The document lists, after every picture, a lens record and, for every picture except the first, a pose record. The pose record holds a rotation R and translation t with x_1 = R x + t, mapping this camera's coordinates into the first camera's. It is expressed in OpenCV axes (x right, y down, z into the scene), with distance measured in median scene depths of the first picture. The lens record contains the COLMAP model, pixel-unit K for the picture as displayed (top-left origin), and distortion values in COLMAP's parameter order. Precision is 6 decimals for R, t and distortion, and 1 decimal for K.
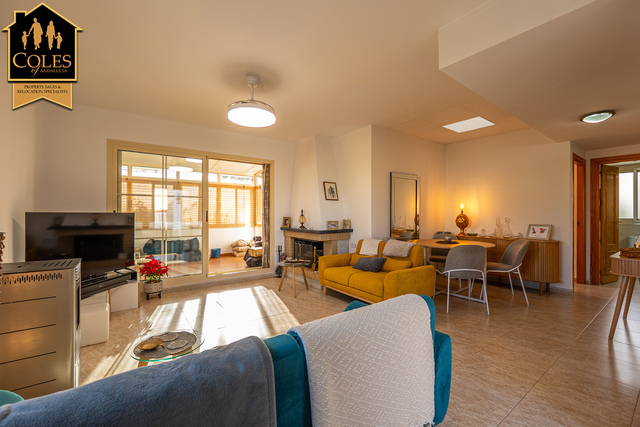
lens RADIAL K [[273.7, 0, 320.7], [0, 273.7, 214.4], [0, 0, 1]] dist [-0.000797, -0.000039]
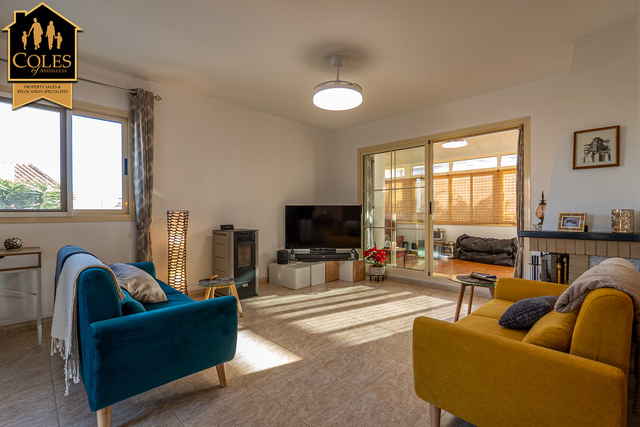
lens RADIAL K [[296.2, 0, 320.4], [0, 296.2, 213.6], [0, 0, 1]] dist [-0.004877, -0.000338]
pose [[0.145531, 0.000193, -0.989354, 0.590622], [-0.000868, 1.000000, 0.000067, 0.031045], [0.989353, 0.000849, 0.145531, 0.618753]]
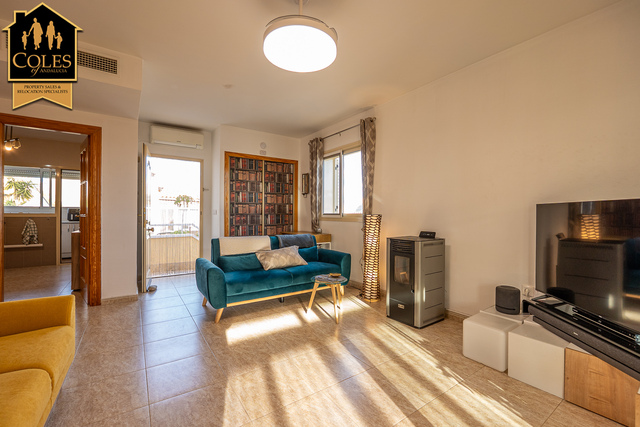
lens RADIAL K [[273.7, 0, 317.4], [0, 273.7, 214.1], [0, 0, 1]] dist [-0.000797, -0.000039]
pose [[-0.999146, -0.008451, 0.040450, -0.249148], [-0.008182, 0.999943, 0.006814, 0.017039], [-0.040505, 0.006477, -0.999158, 1.283105]]
